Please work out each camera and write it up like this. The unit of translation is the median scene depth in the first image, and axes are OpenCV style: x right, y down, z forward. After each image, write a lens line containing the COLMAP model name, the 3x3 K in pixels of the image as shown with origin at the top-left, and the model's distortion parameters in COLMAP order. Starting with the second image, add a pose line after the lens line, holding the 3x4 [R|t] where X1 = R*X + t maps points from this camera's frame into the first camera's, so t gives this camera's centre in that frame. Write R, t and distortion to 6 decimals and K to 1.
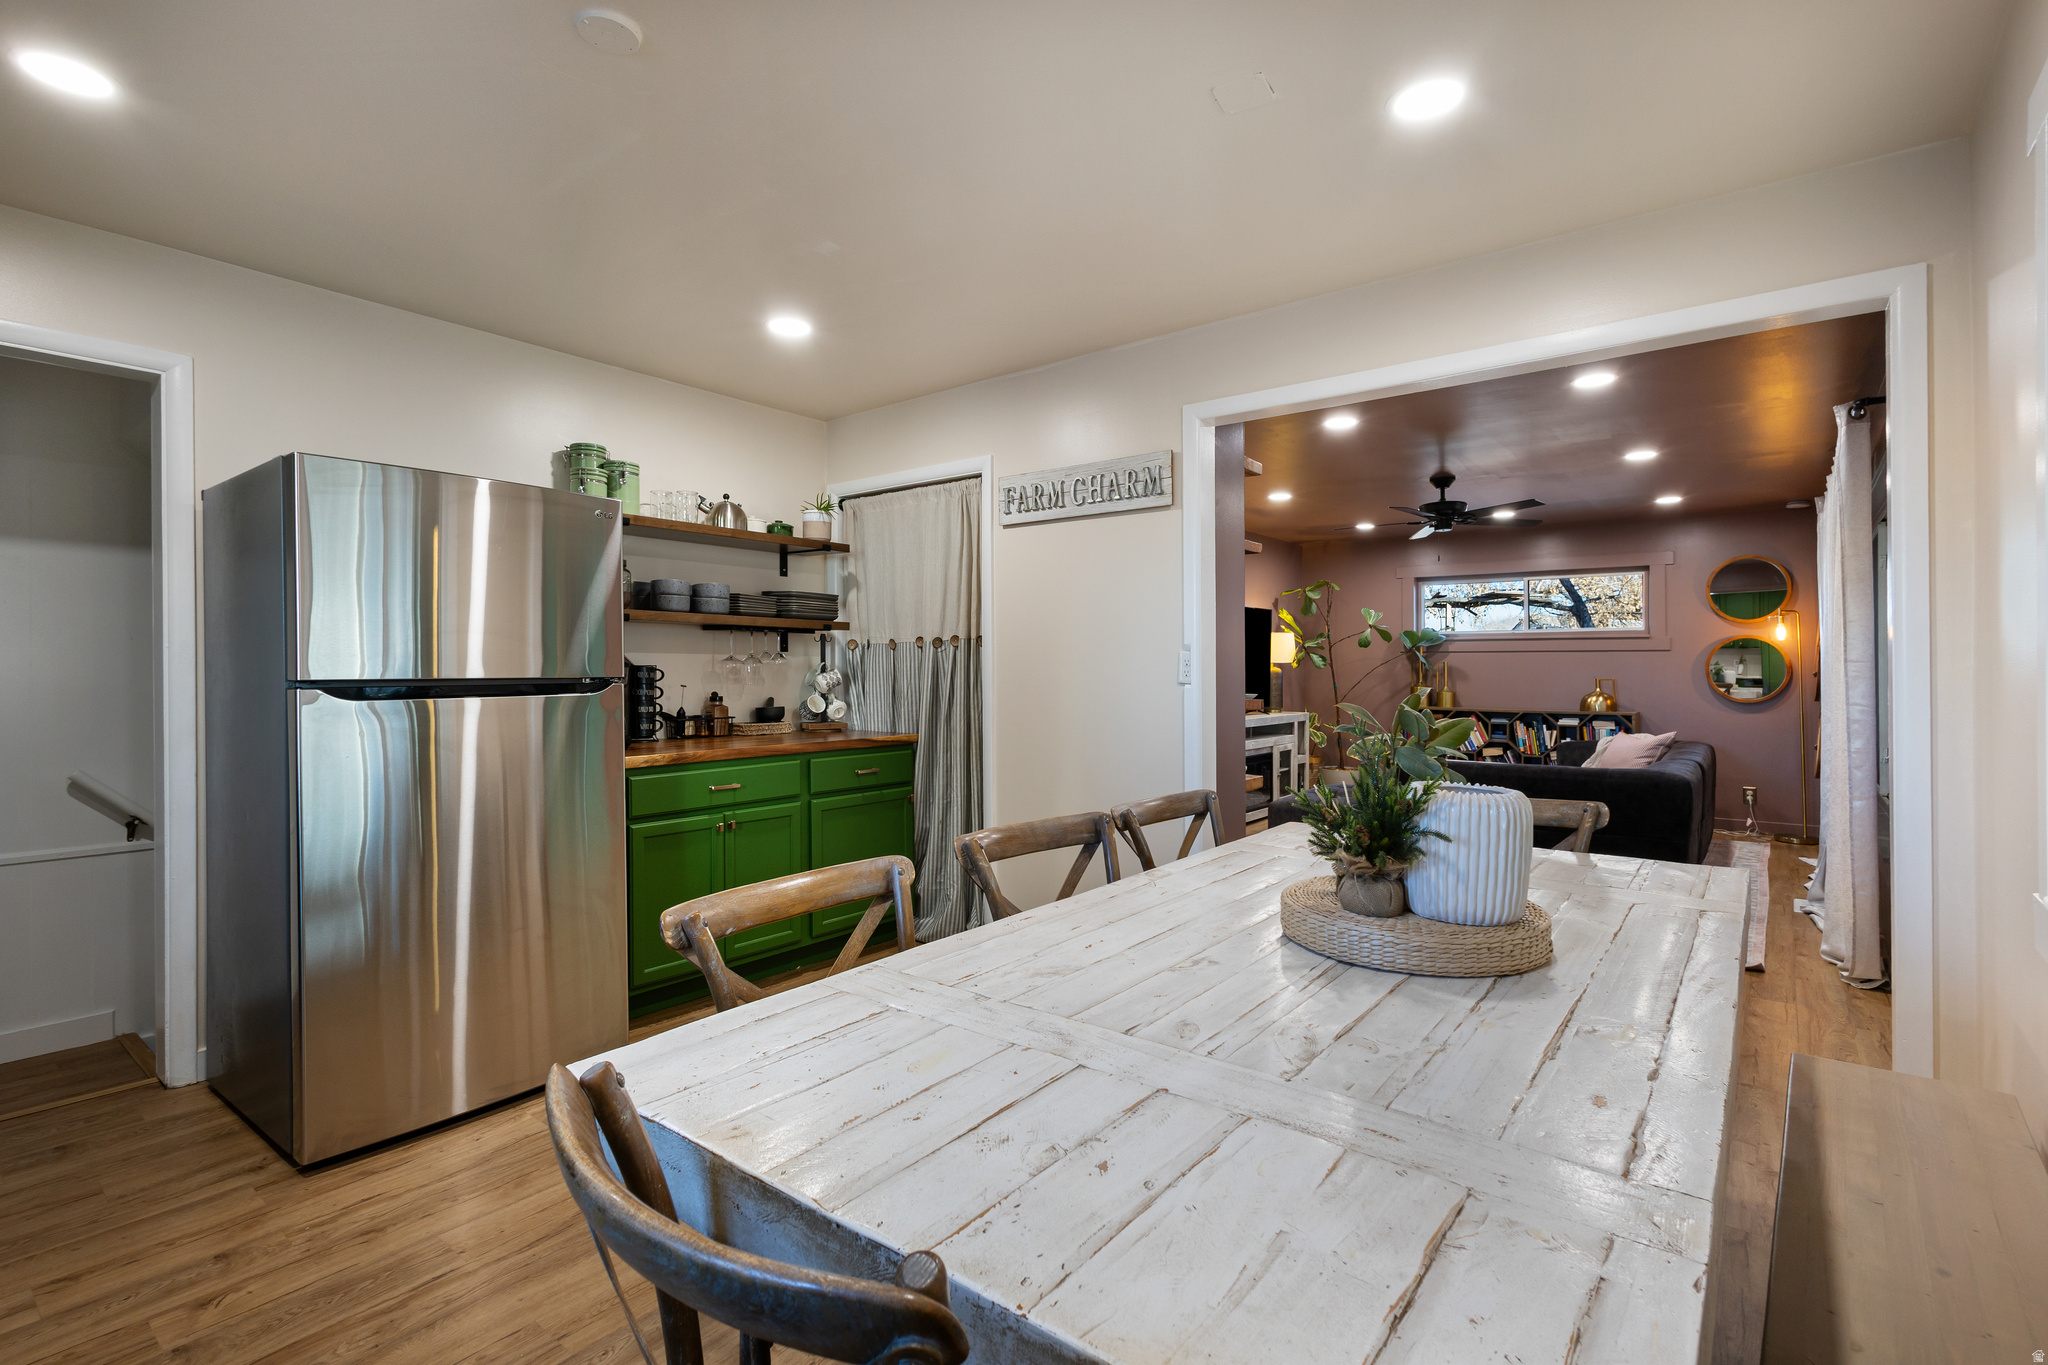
lens RADIAL K [[949.3, 0, 1028.9], [0, 949.3, 663.1], [0, 0, 1]] dist [0.005797, 0.000553]
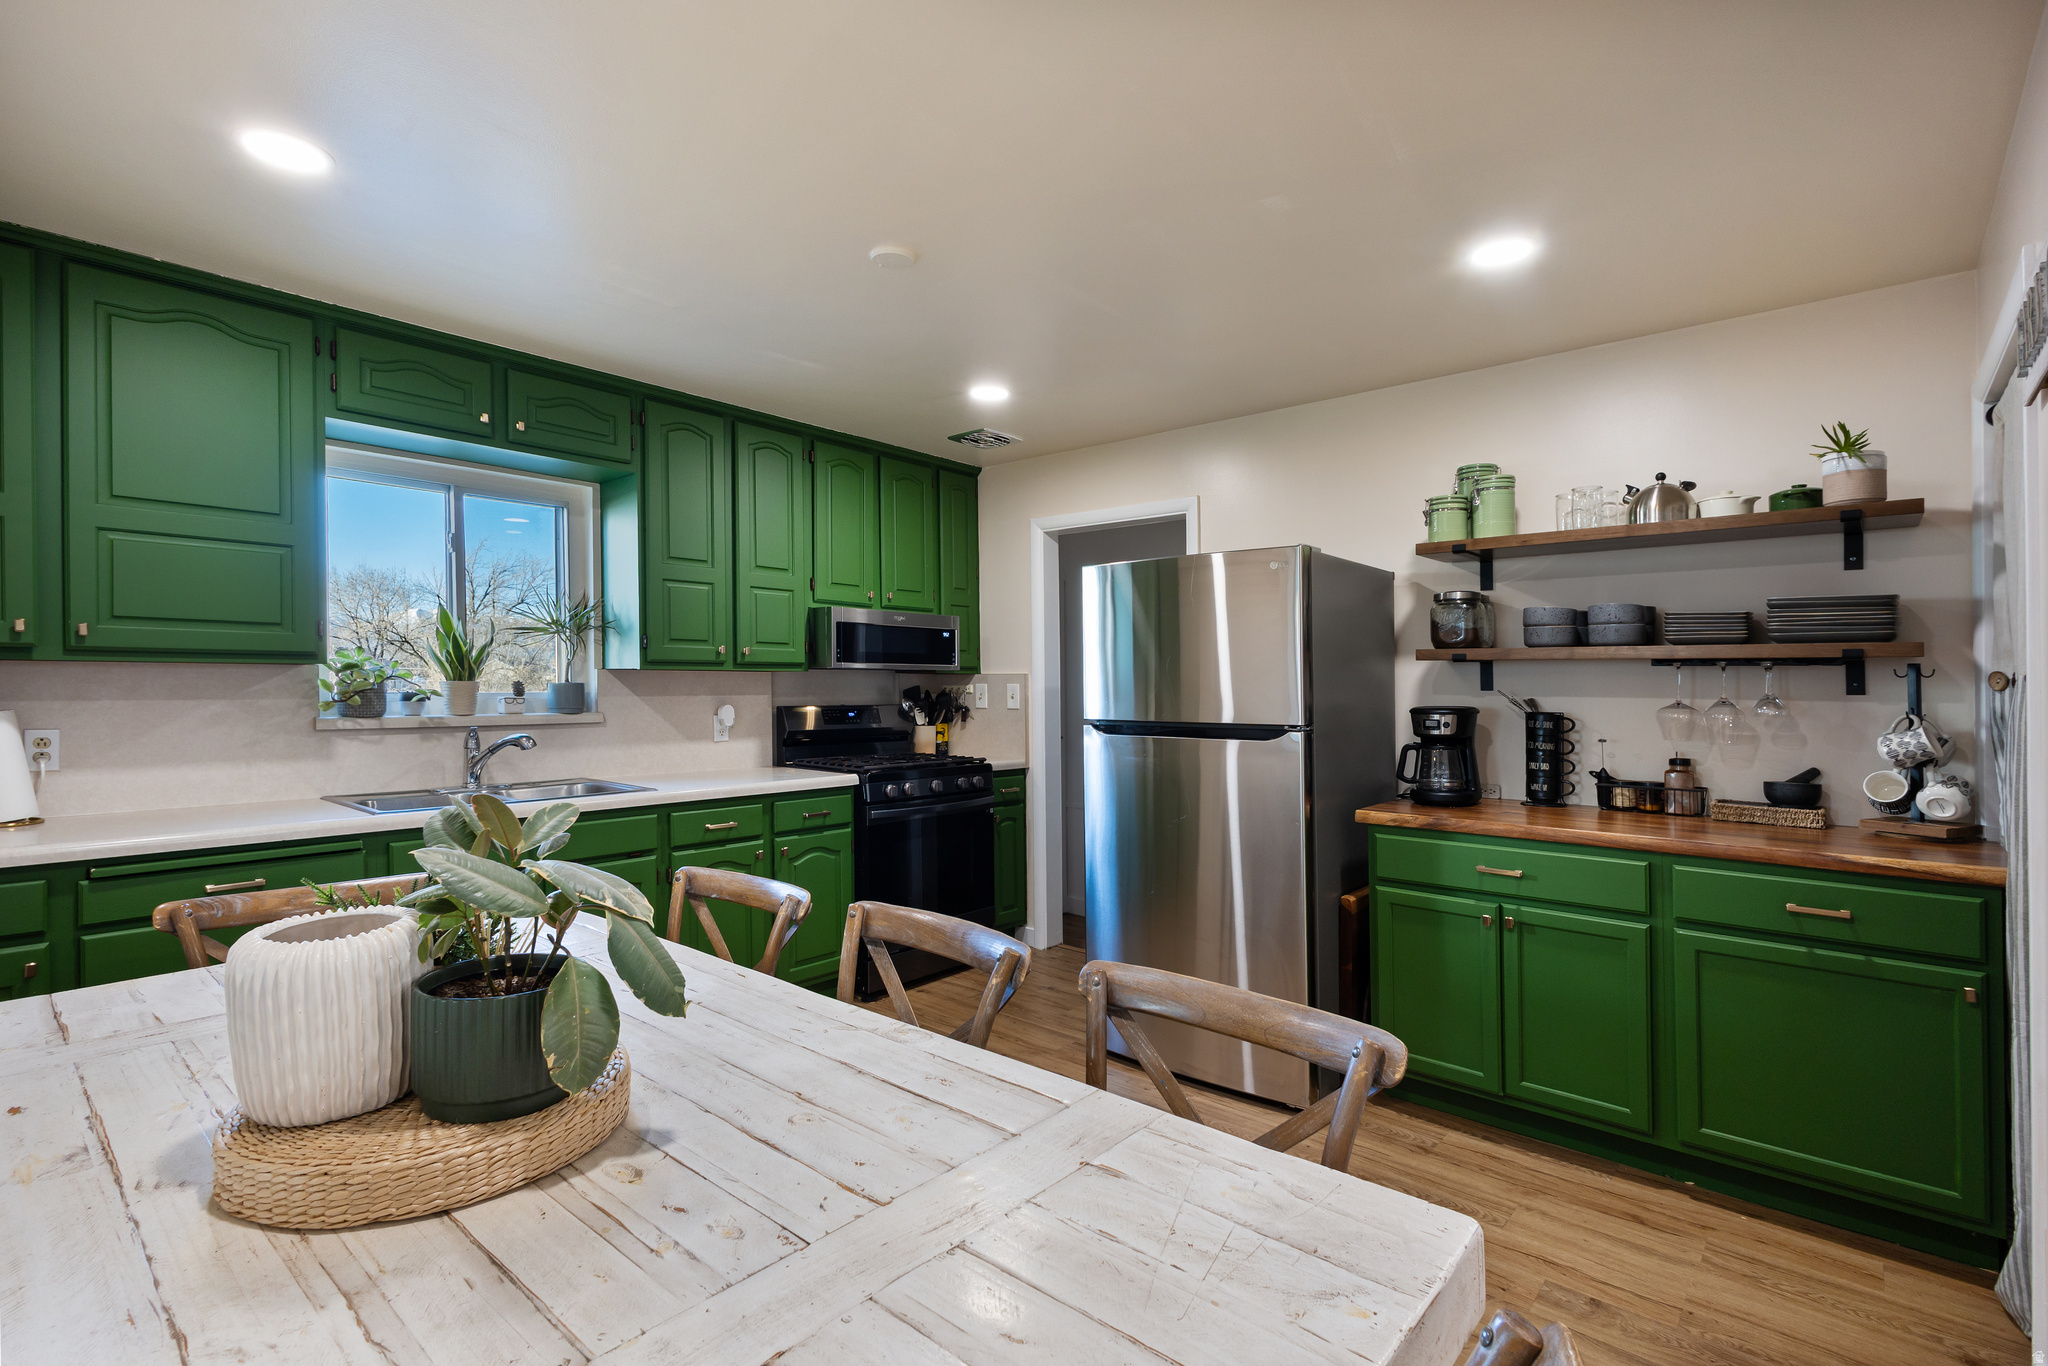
lens RADIAL K [[949.3, 0, 1030.9], [0, 949.3, 697.5], [0, 0, 1]] dist [0.005797, 0.000553]
pose [[-0.059454, 0.004878, -0.998219, 0.424356], [-0.000135, 0.999988, 0.004895, -0.014560], [0.998231, 0.000426, -0.059452, 0.579337]]
